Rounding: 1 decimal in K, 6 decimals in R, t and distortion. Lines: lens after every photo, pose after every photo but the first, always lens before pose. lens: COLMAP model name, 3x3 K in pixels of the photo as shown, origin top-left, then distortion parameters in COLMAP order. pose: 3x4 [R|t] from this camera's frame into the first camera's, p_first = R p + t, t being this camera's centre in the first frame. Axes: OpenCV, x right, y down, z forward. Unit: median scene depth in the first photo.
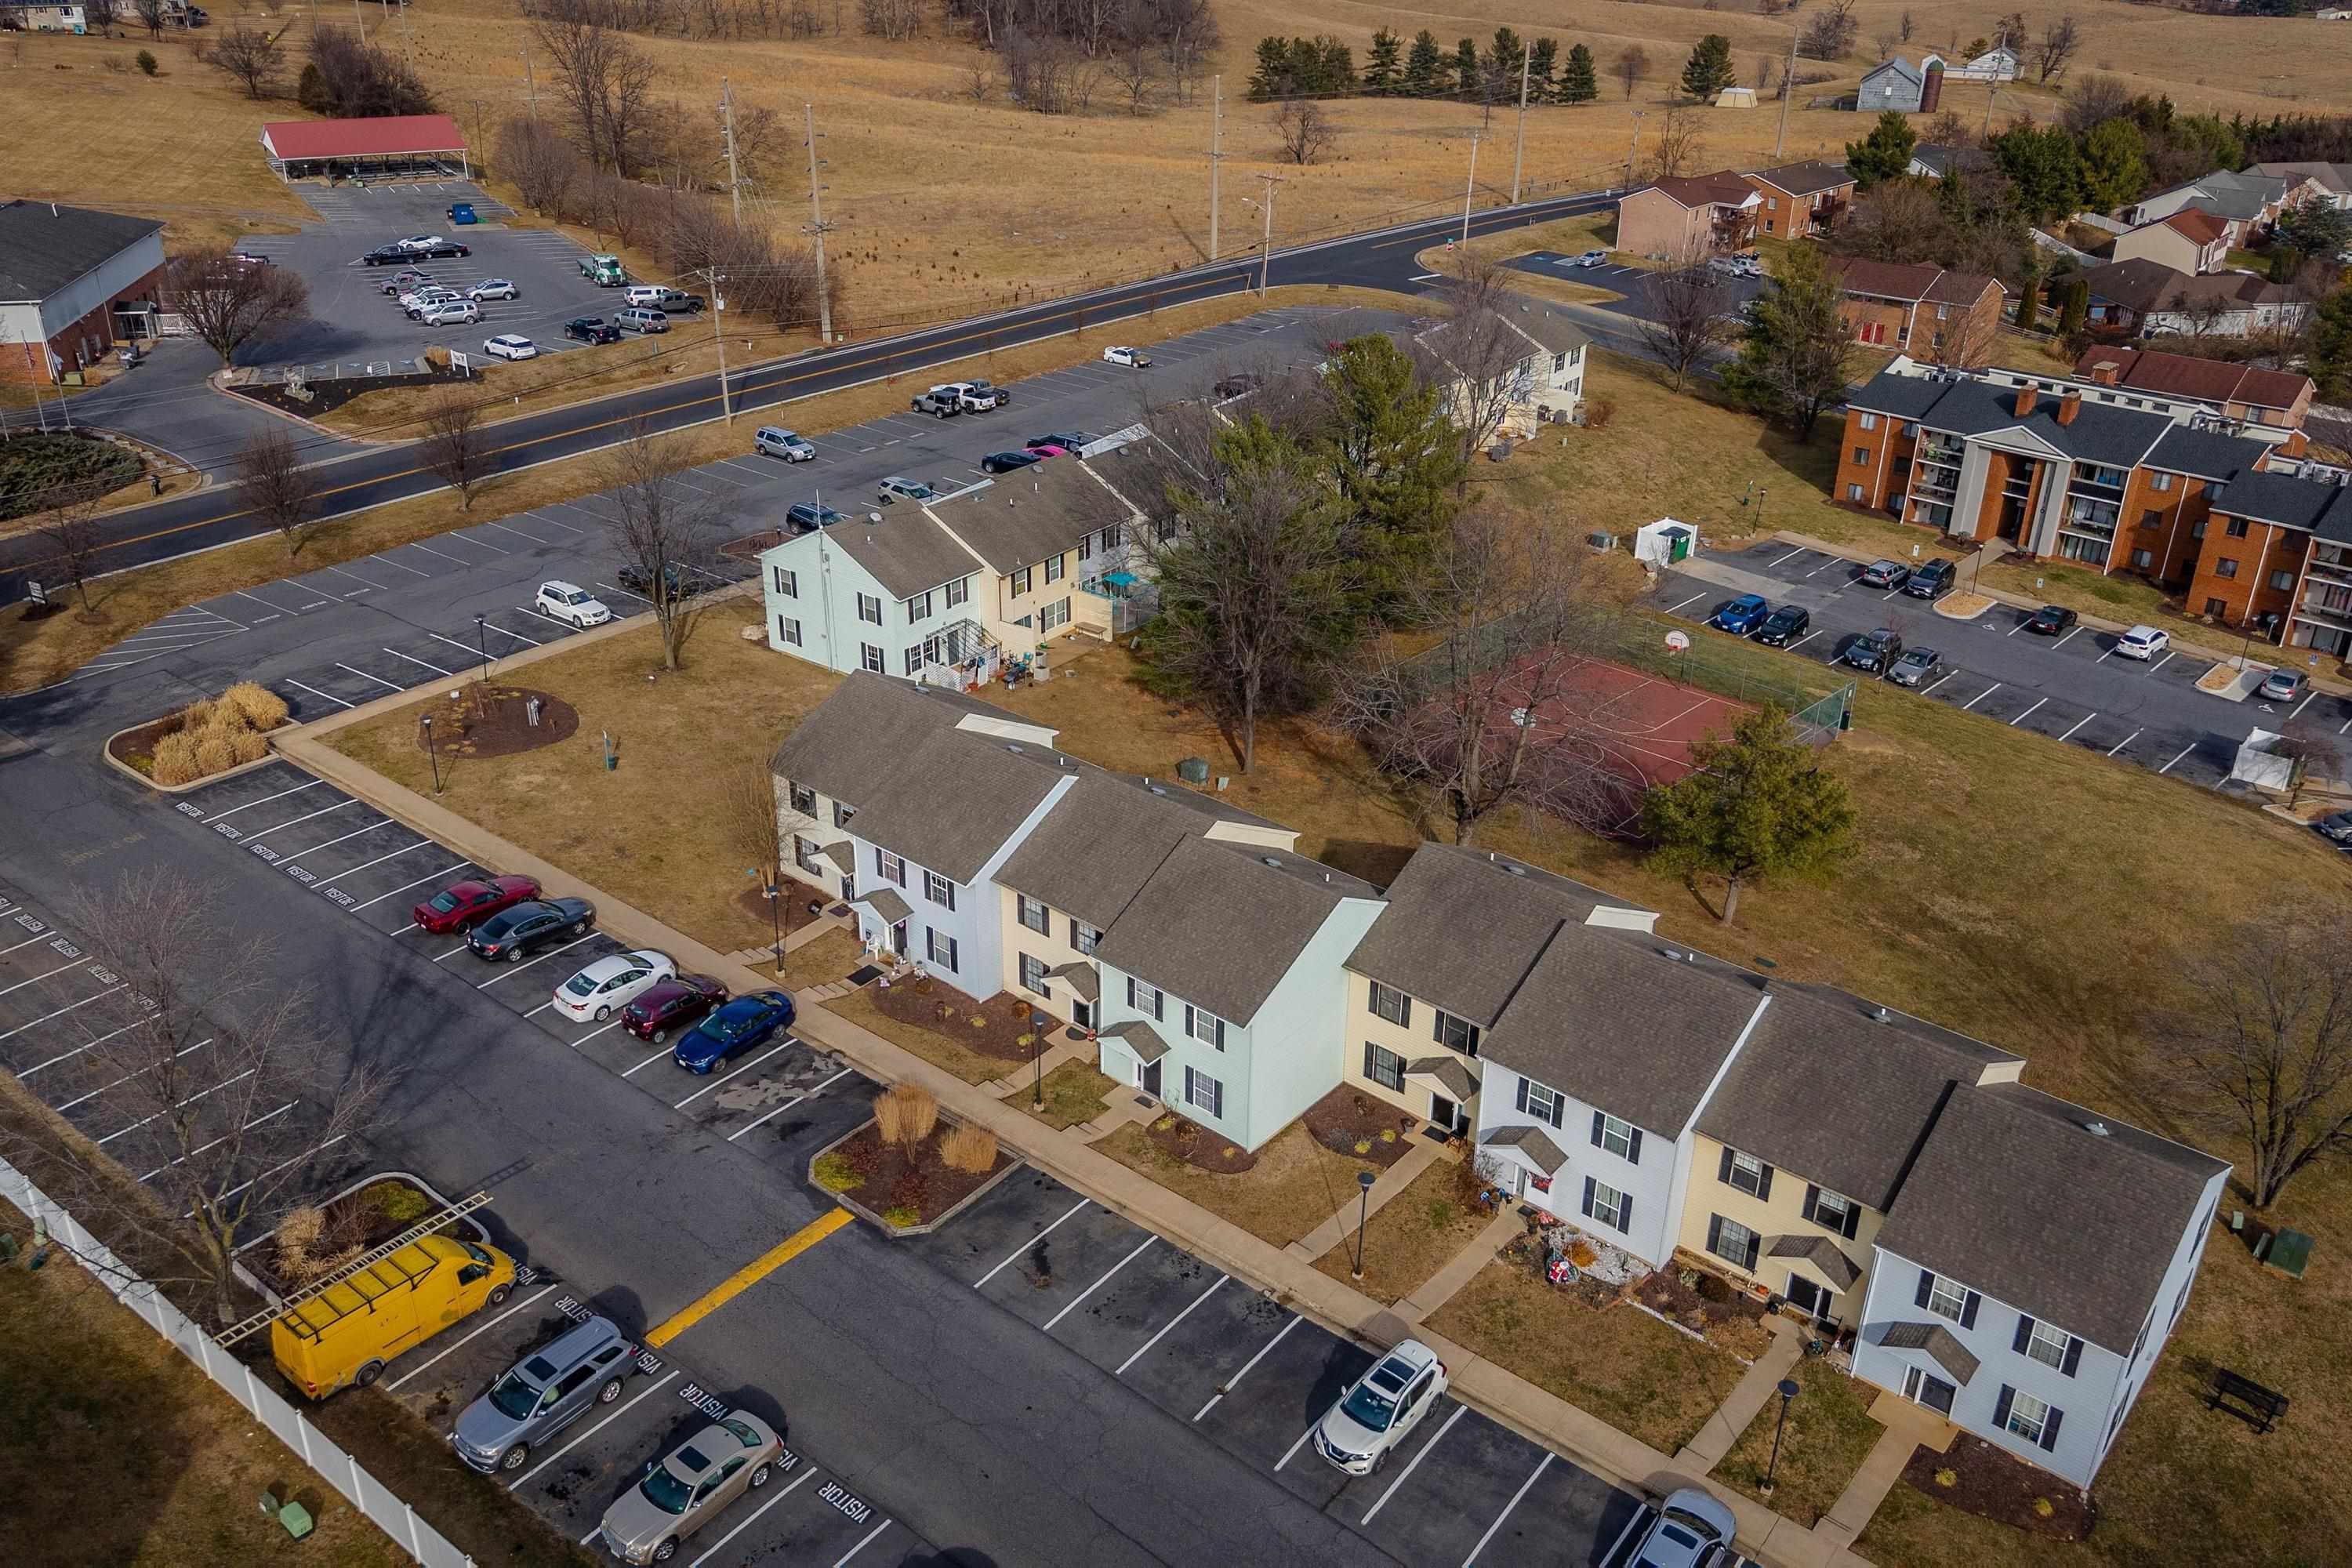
lens RADIAL K [[1857.8, 0, 1166.6], [0, 1857.8, 766.2], [0, 0, 1]] dist [0.037761, -0.053789]
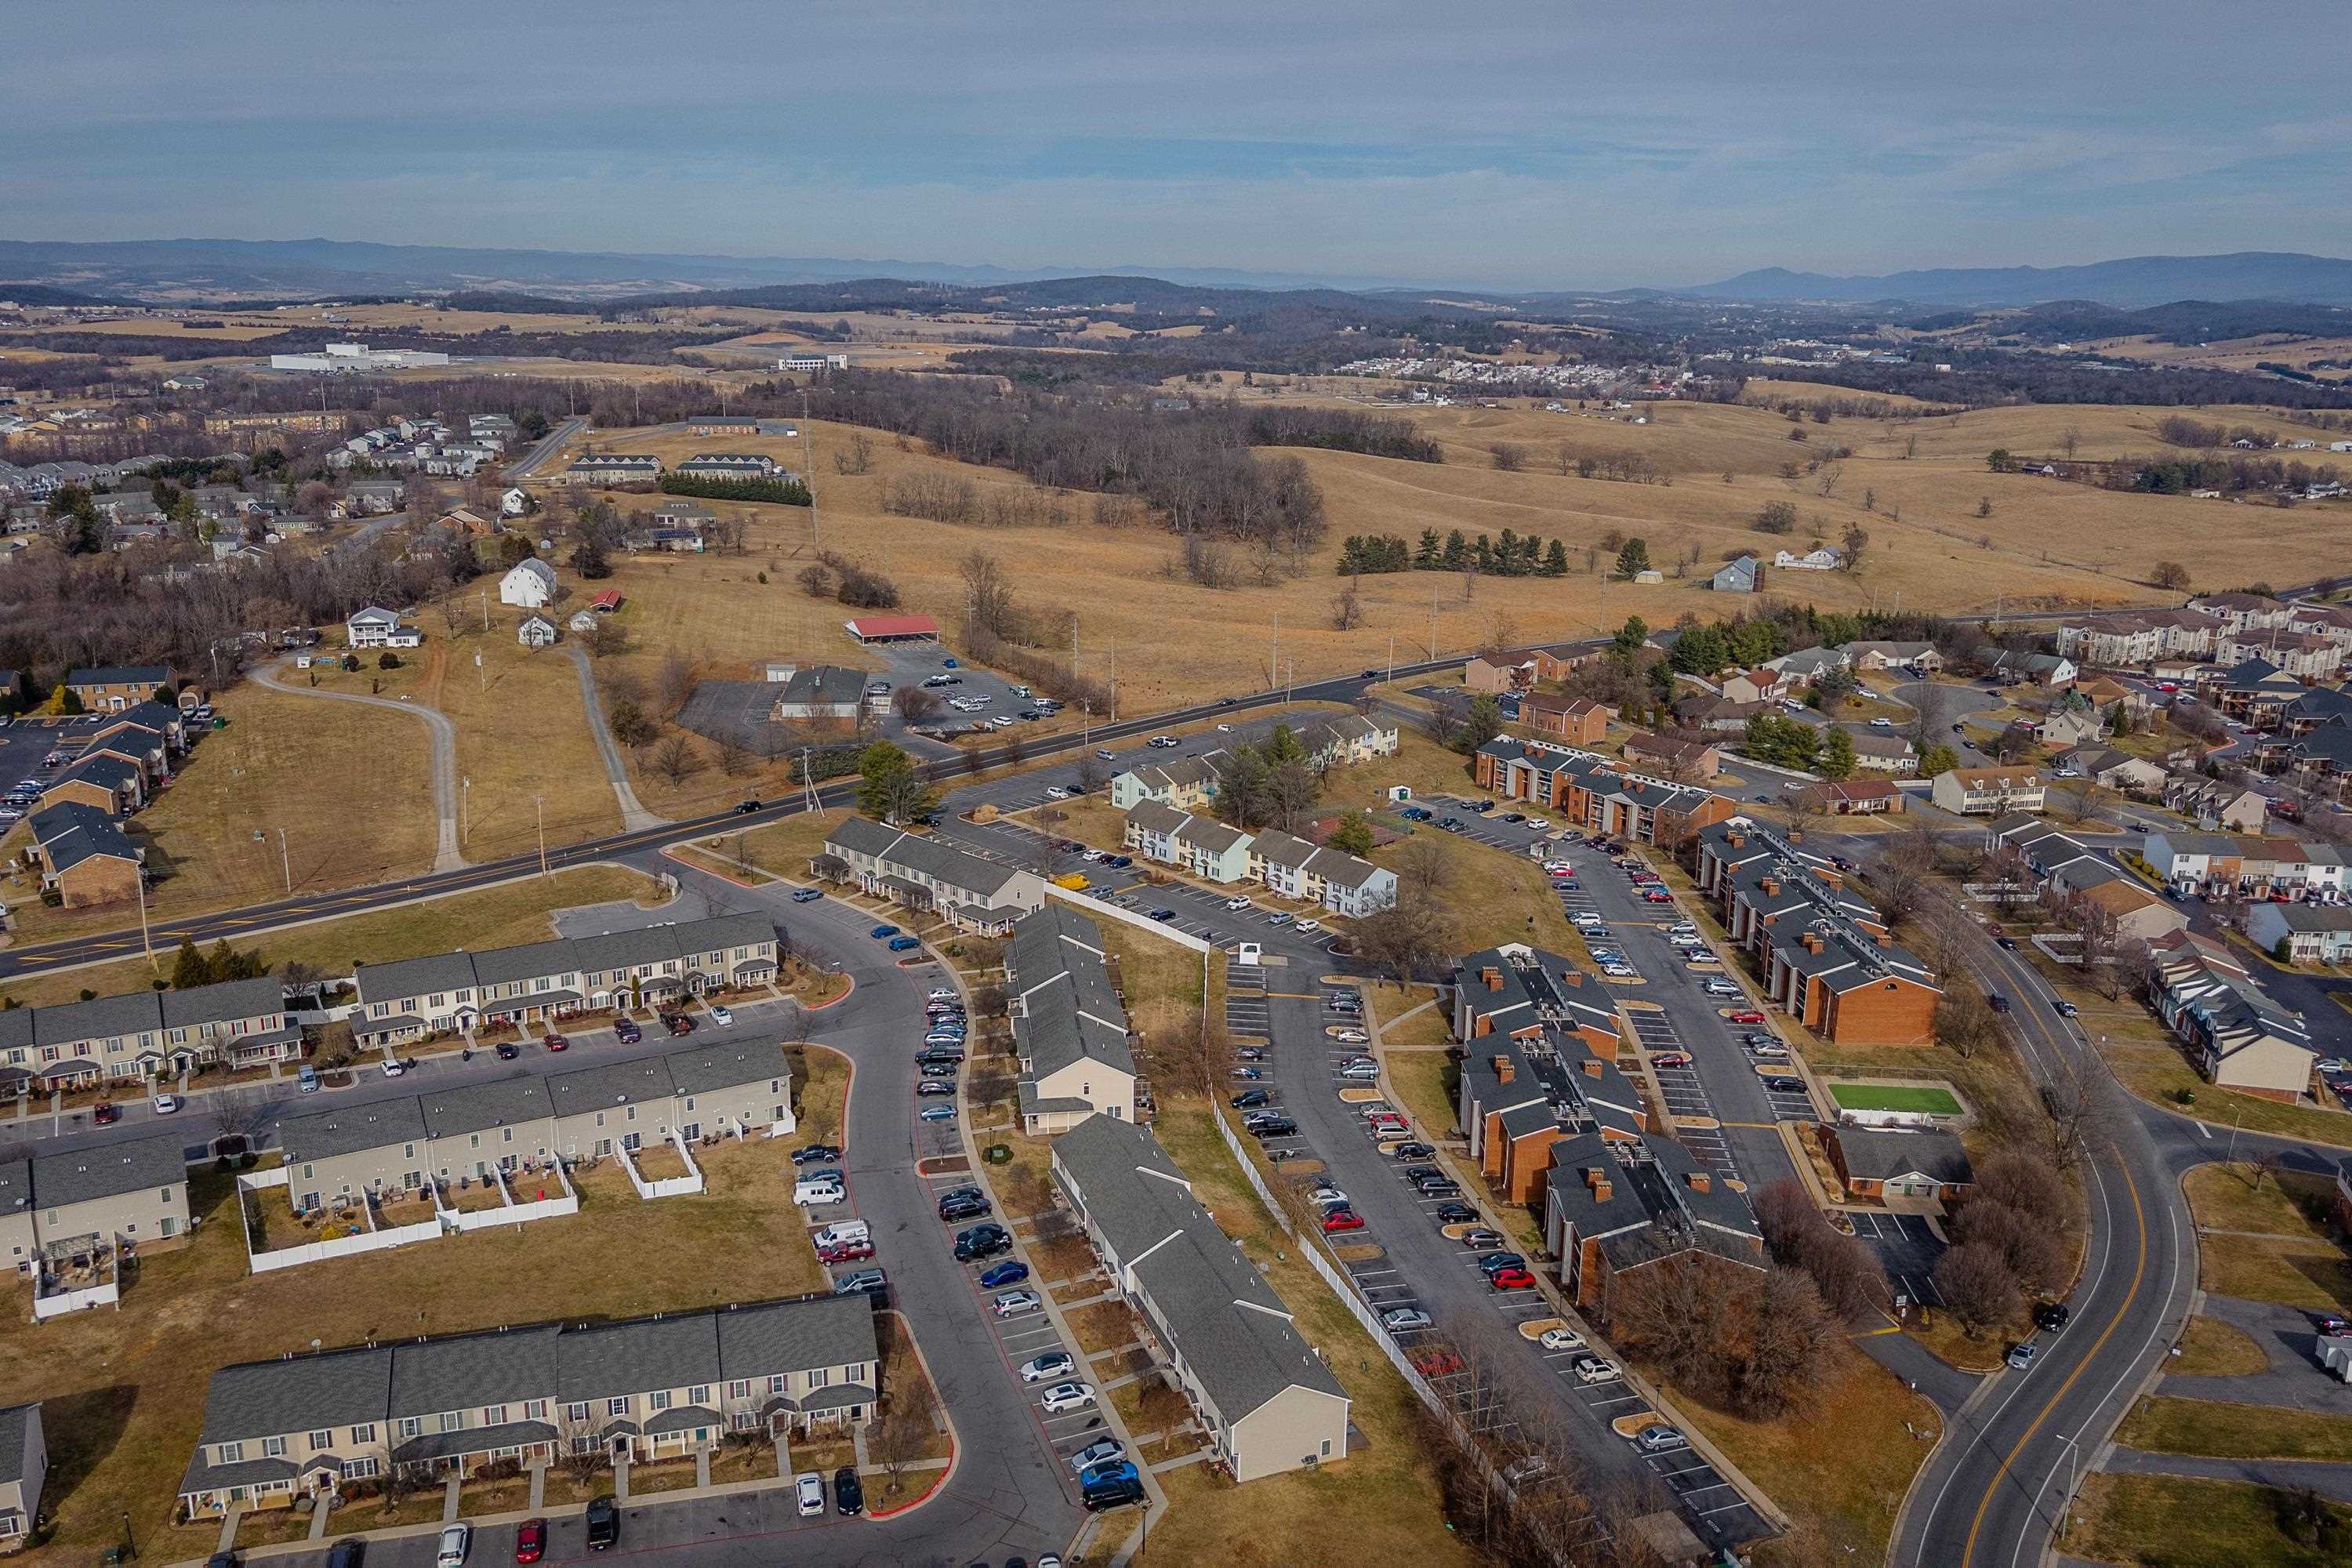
lens RADIAL K [[1857.8, 0, 1168.4], [0, 1857.8, 772.2], [0, 0, 1]] dist [0.037761, -0.053789]
pose [[0.995869, 0.022812, -0.087887, 0.209804], [-0.039305, 0.980846, -0.190777, 0.559061], [0.081852, 0.193444, 0.977691, -2.534411]]
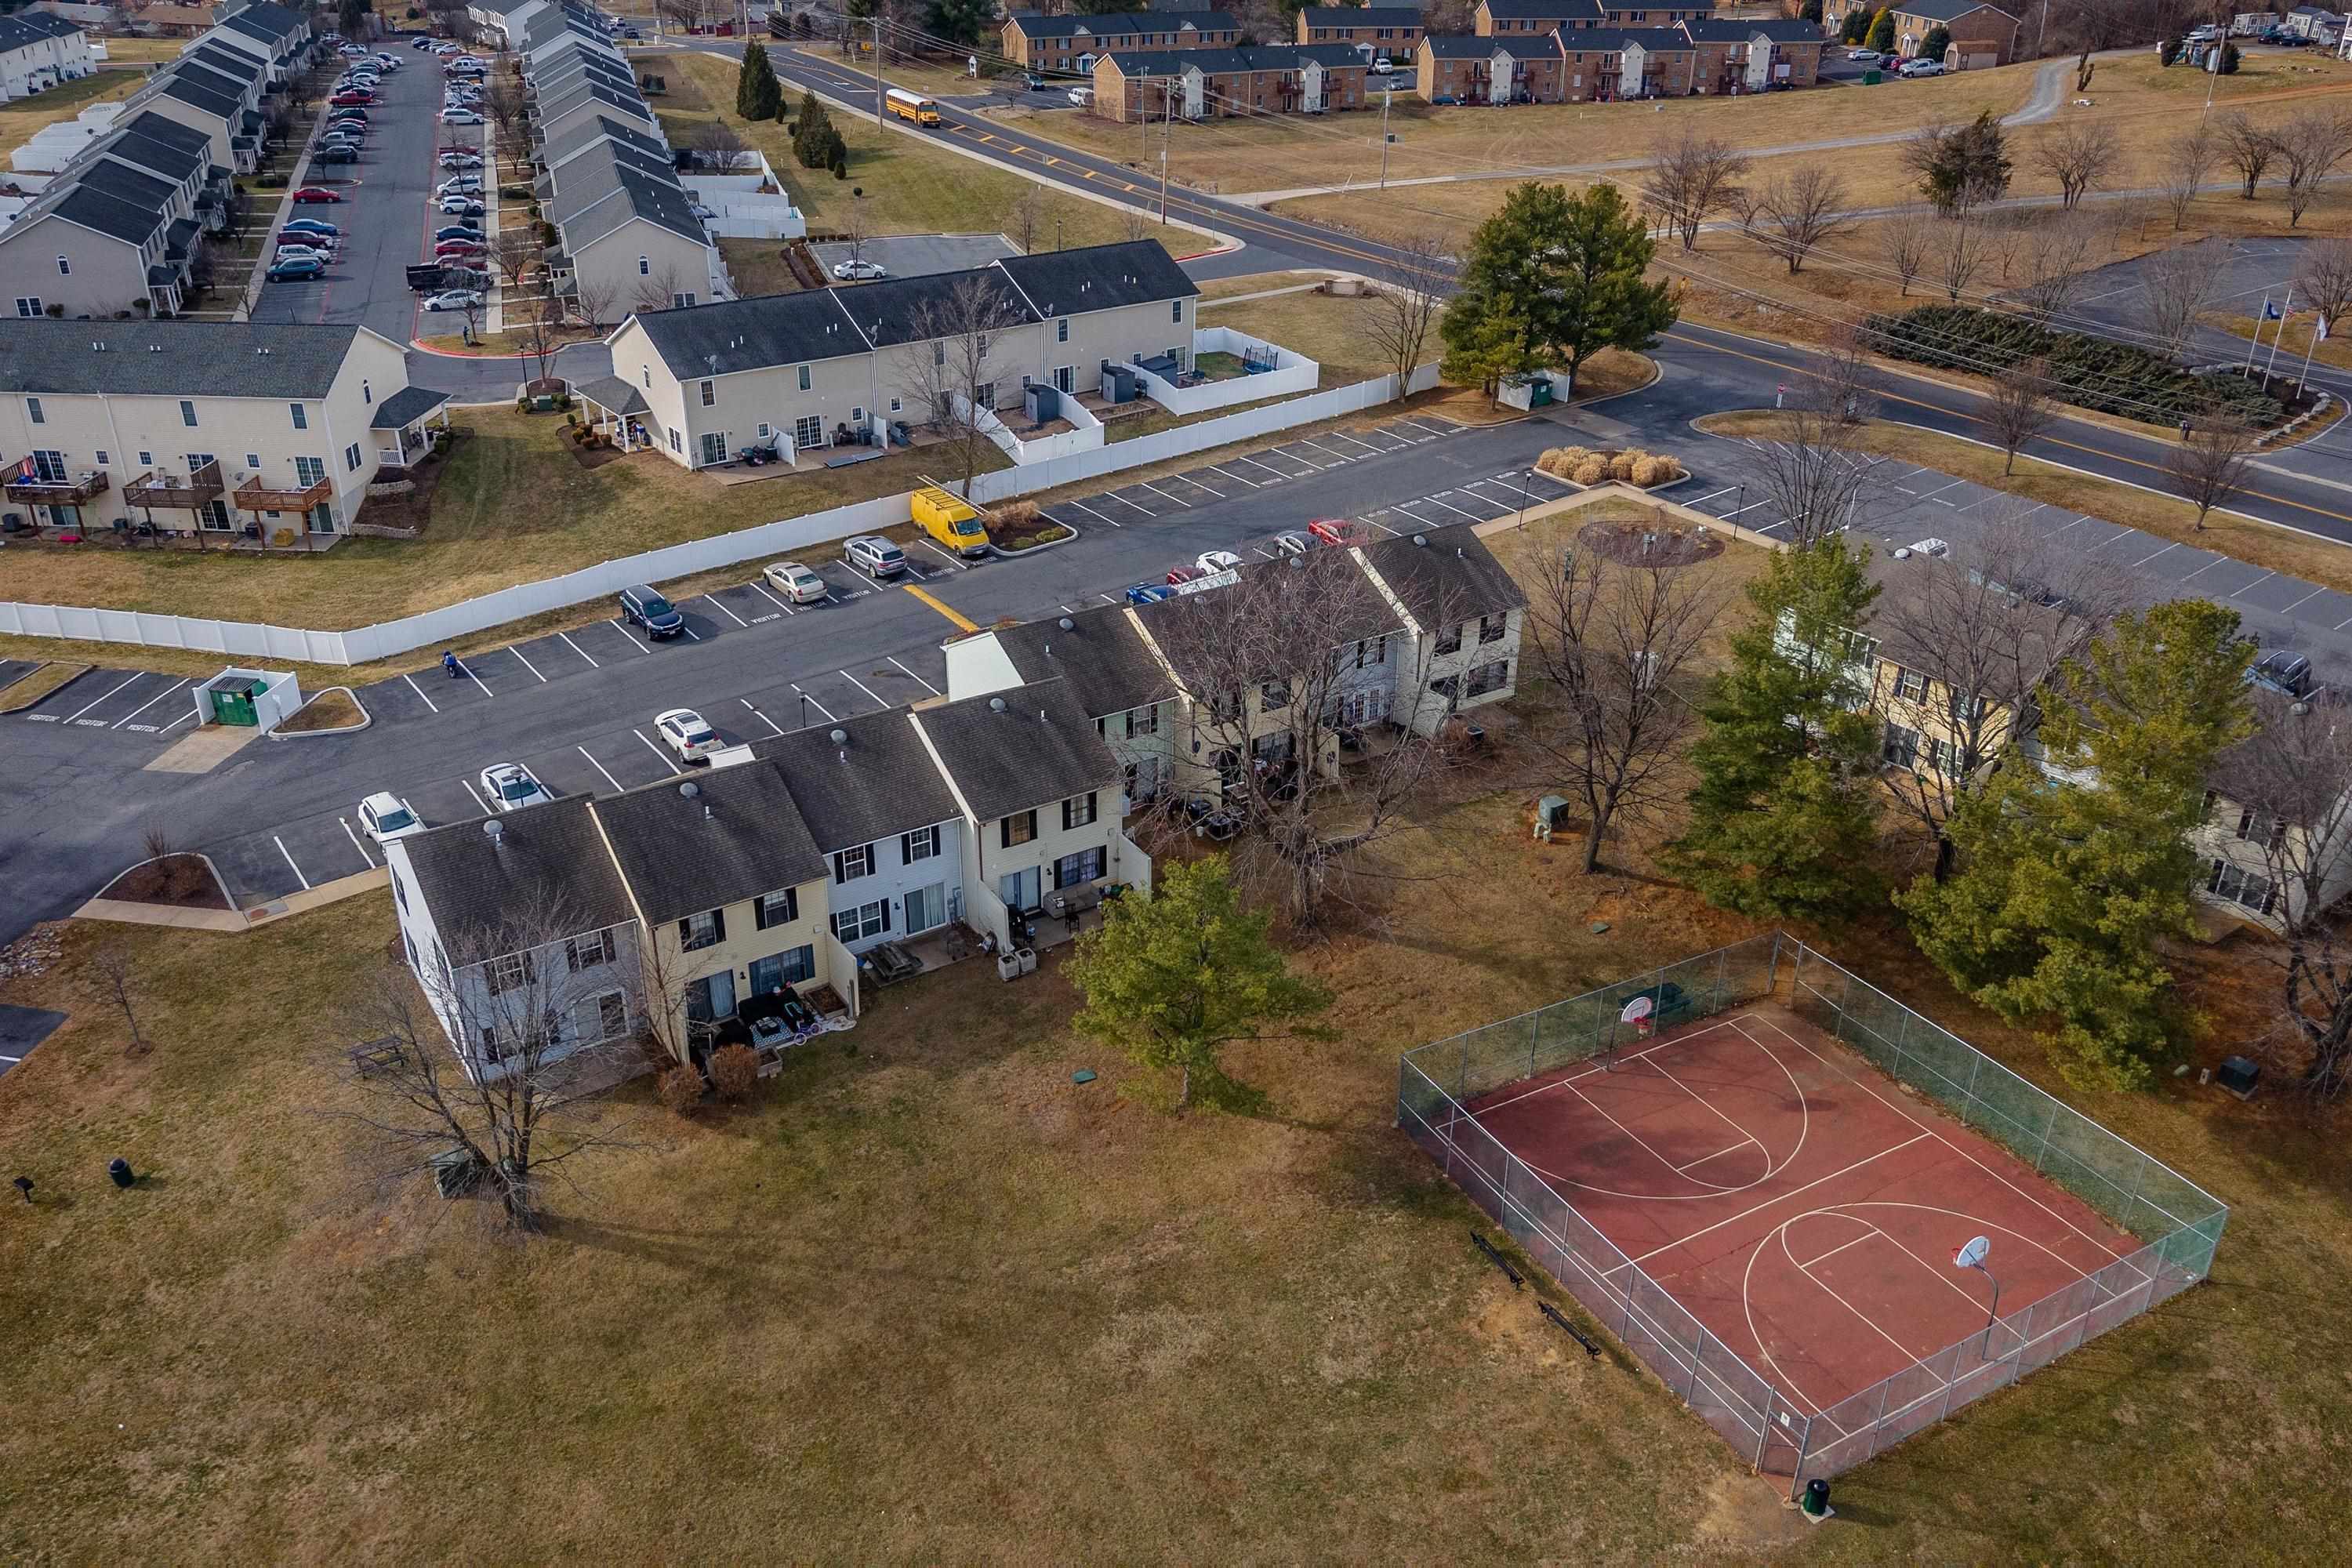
lens RADIAL K [[1857.8, 0, 1179.2], [0, 1857.8, 790.6], [0, 0, 1]] dist [0.037761, -0.053789]
pose [[-0.272151, 0.433101, -0.859277, 0.772727], [-0.435131, 0.741076, 0.511339, -0.358240], [0.858251, 0.513060, -0.013229, 0.750403]]
